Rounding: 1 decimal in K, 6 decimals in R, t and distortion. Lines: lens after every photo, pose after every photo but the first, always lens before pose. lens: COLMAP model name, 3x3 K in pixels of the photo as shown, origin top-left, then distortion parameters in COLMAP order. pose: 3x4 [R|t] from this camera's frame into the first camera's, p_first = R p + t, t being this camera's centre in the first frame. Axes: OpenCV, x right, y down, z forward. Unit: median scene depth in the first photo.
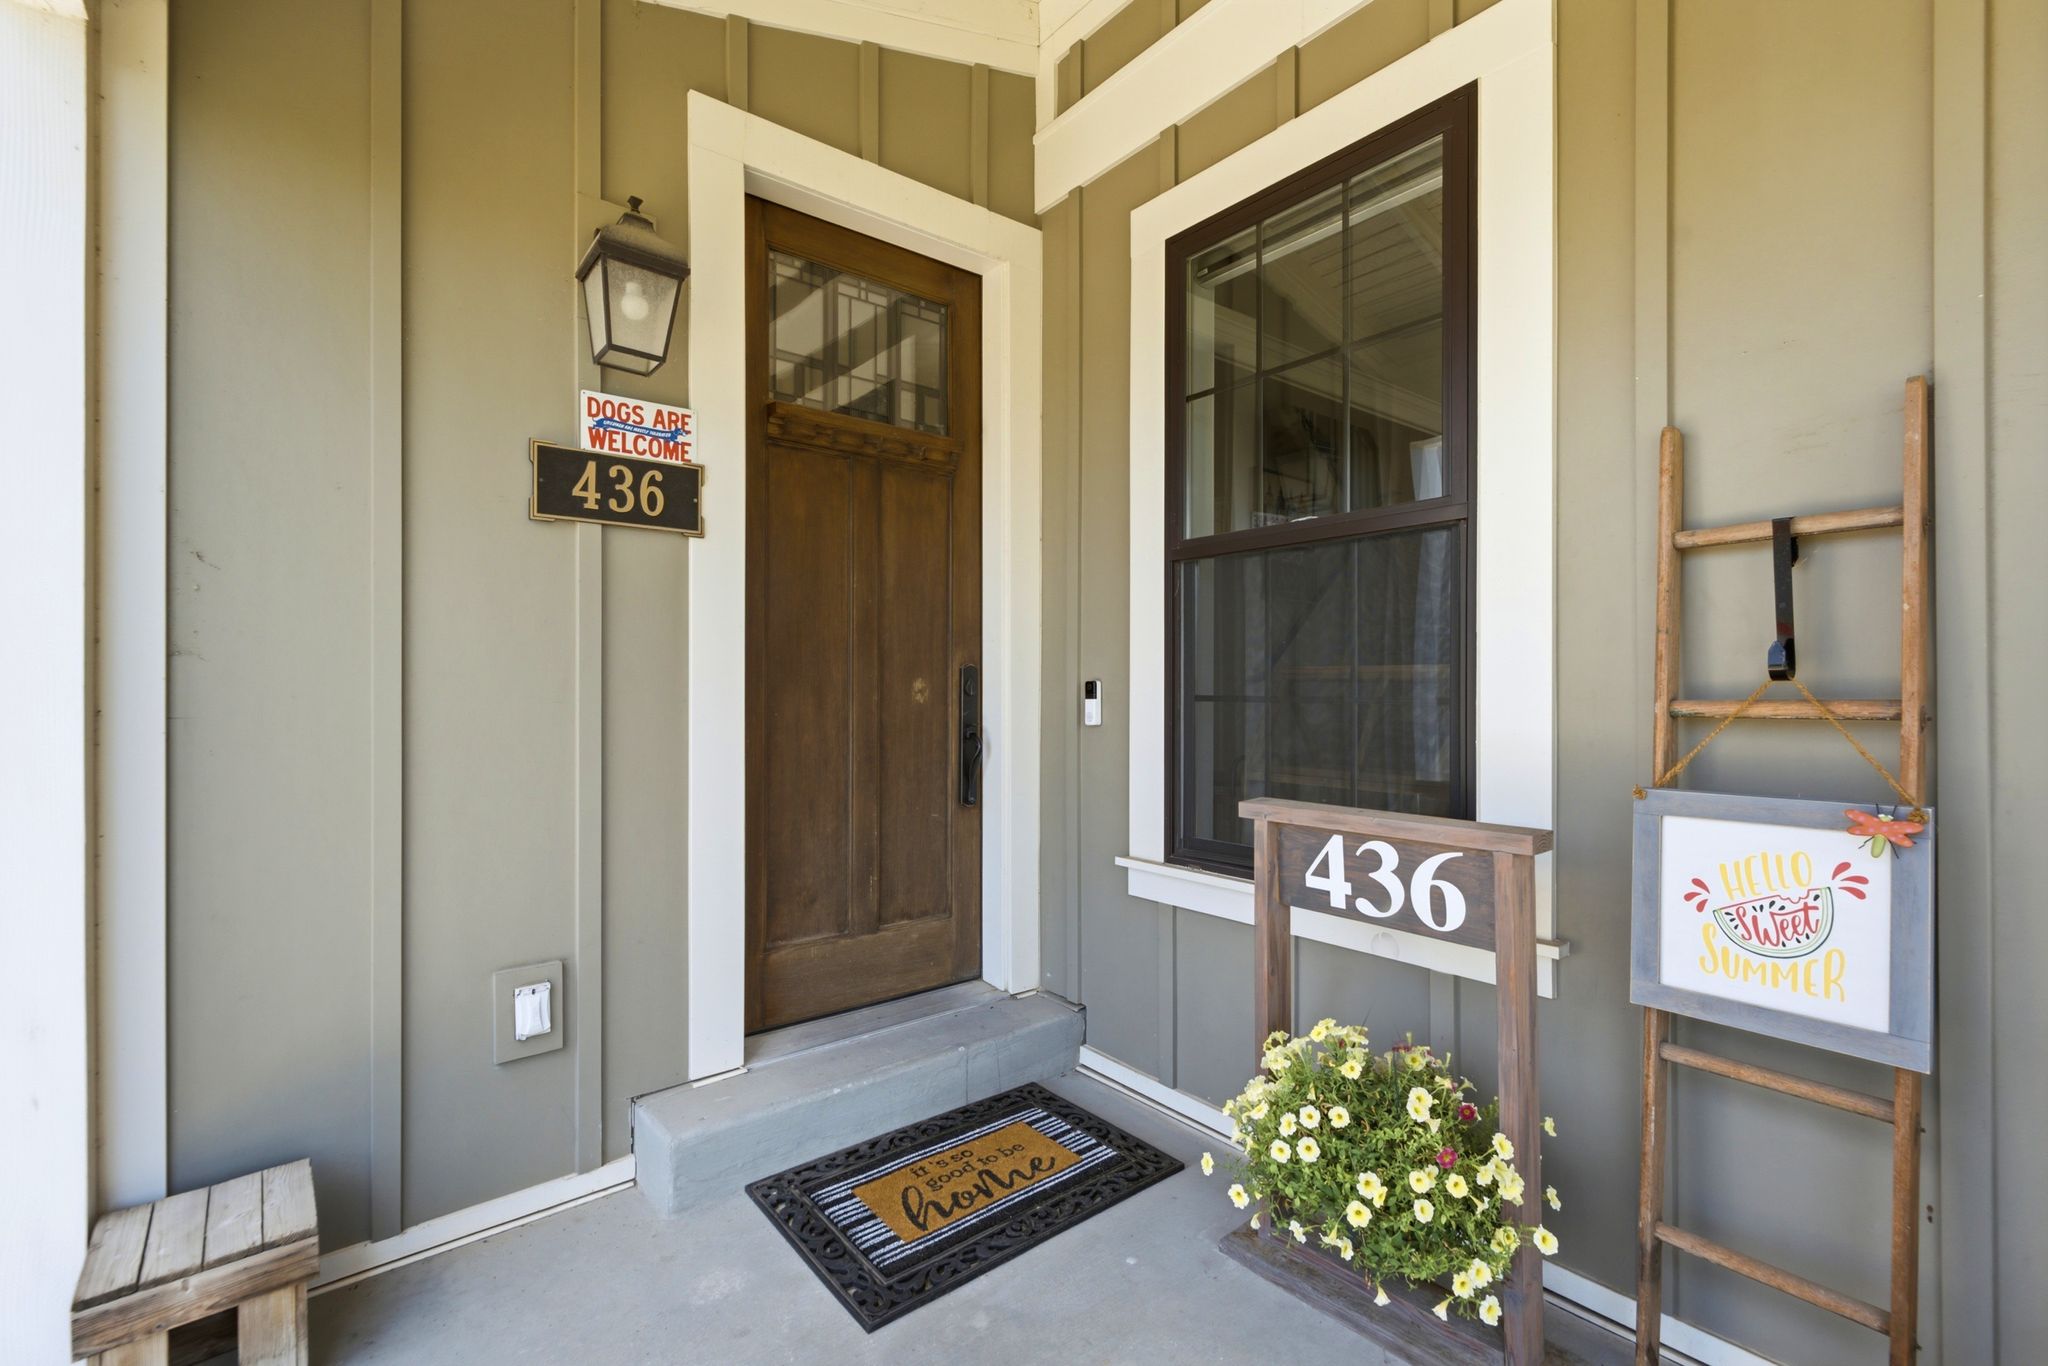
lens RADIAL K [[907.8, 0, 1027.1], [0, 907.8, 687.8], [0, 0, 1]] dist [0.001819, -0.000308]
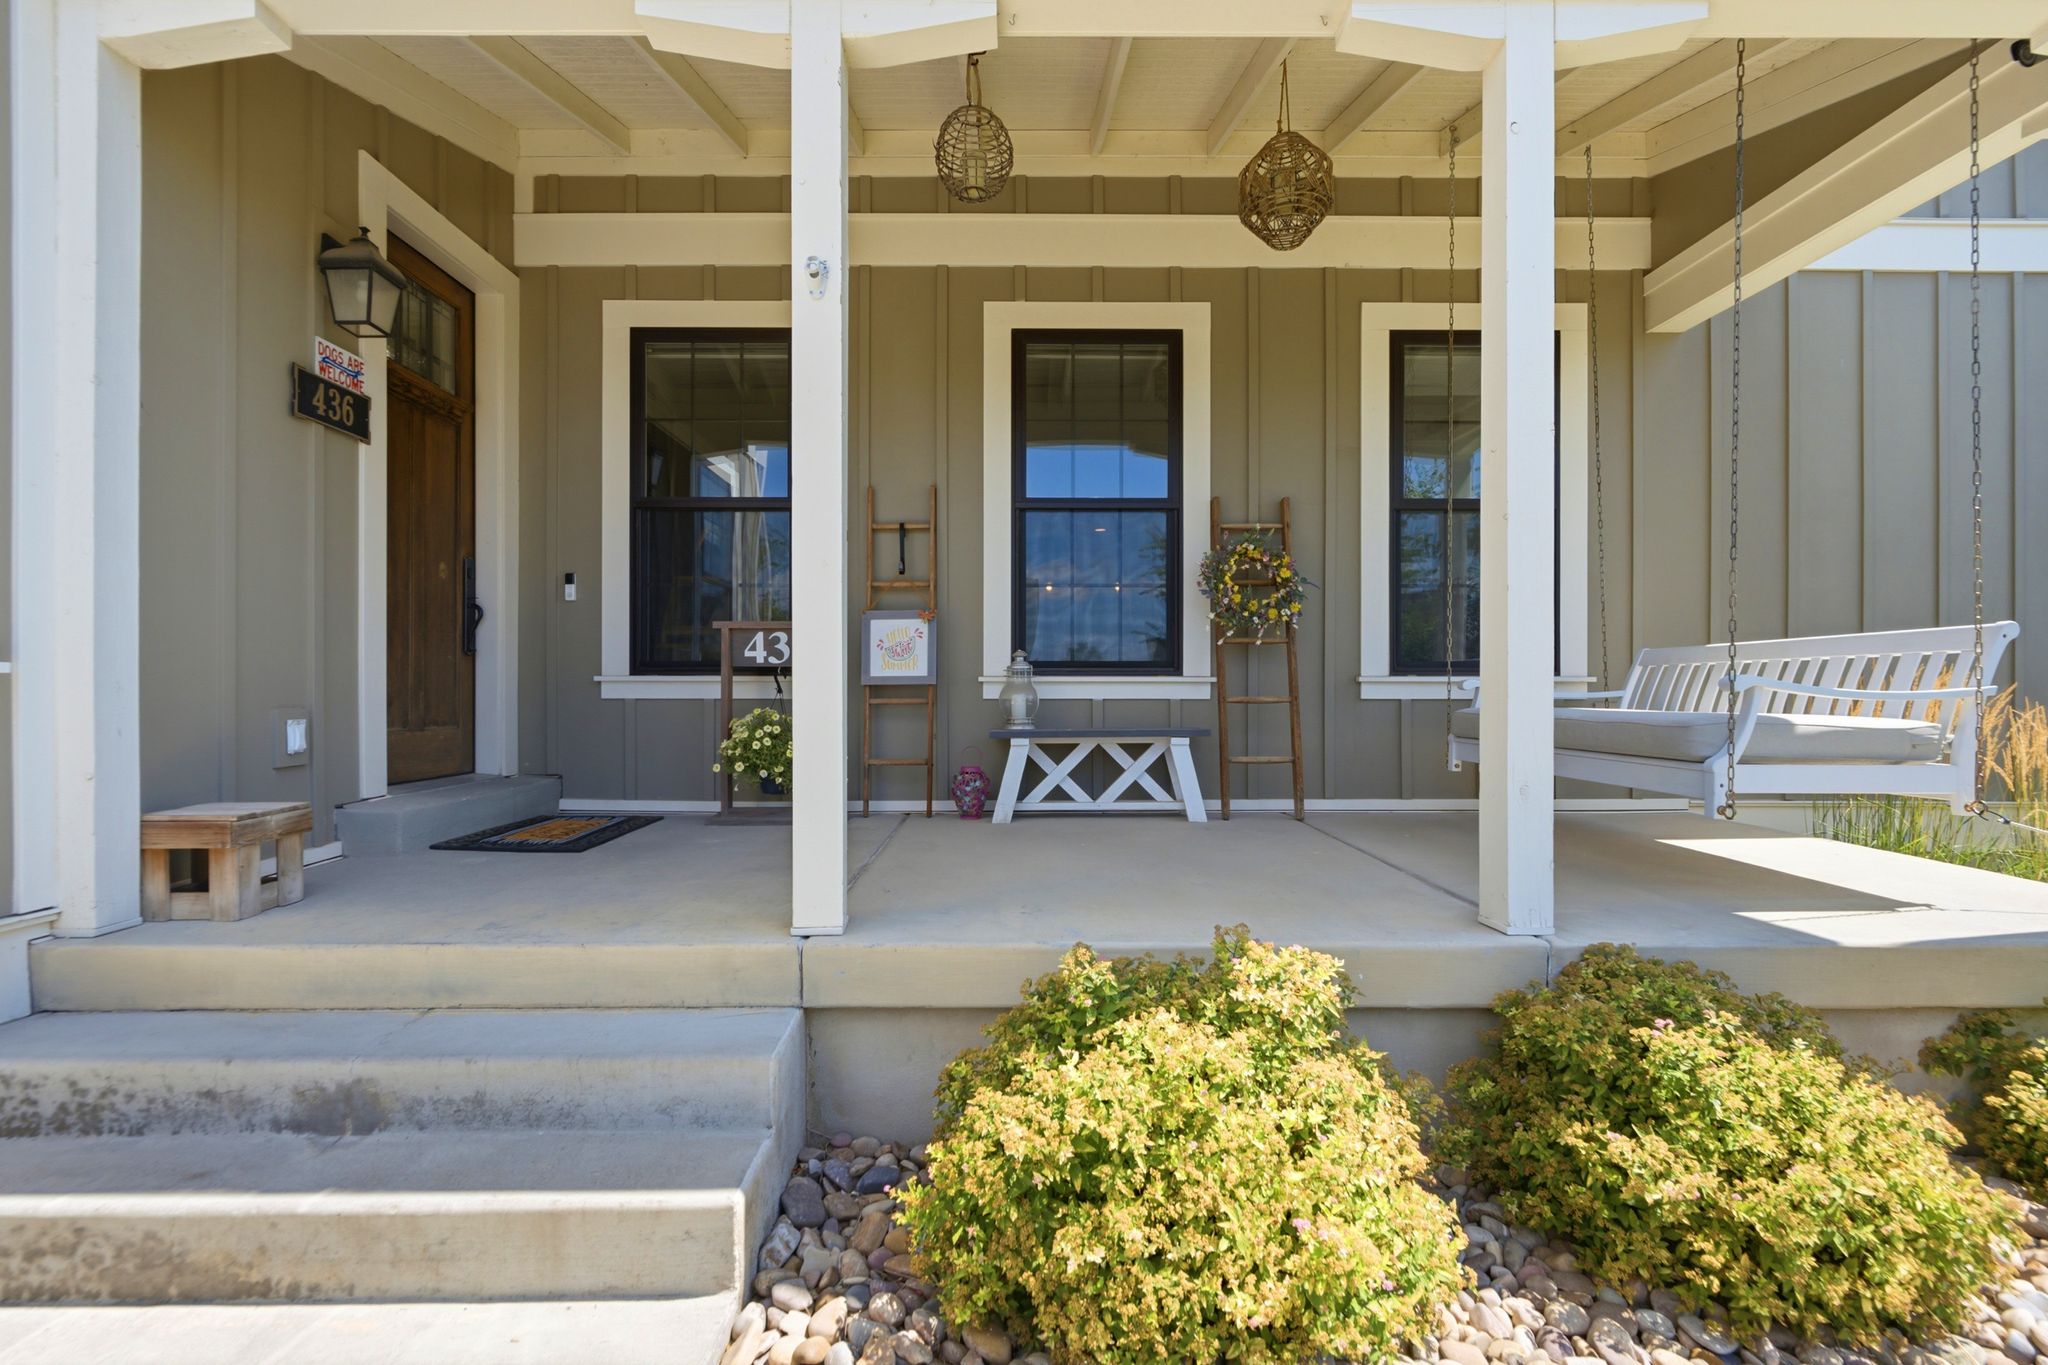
lens RADIAL K [[907.8, 0, 1027.1], [0, 907.8, 687.3], [0, 0, 1]] dist [0.001819, -0.000308]
pose [[0.616985, -0.002693, 0.786970, -0.920229], [-0.000127, 0.999994, 0.003521, 0.248954], [-0.786975, -0.002272, 0.616981, -0.855657]]
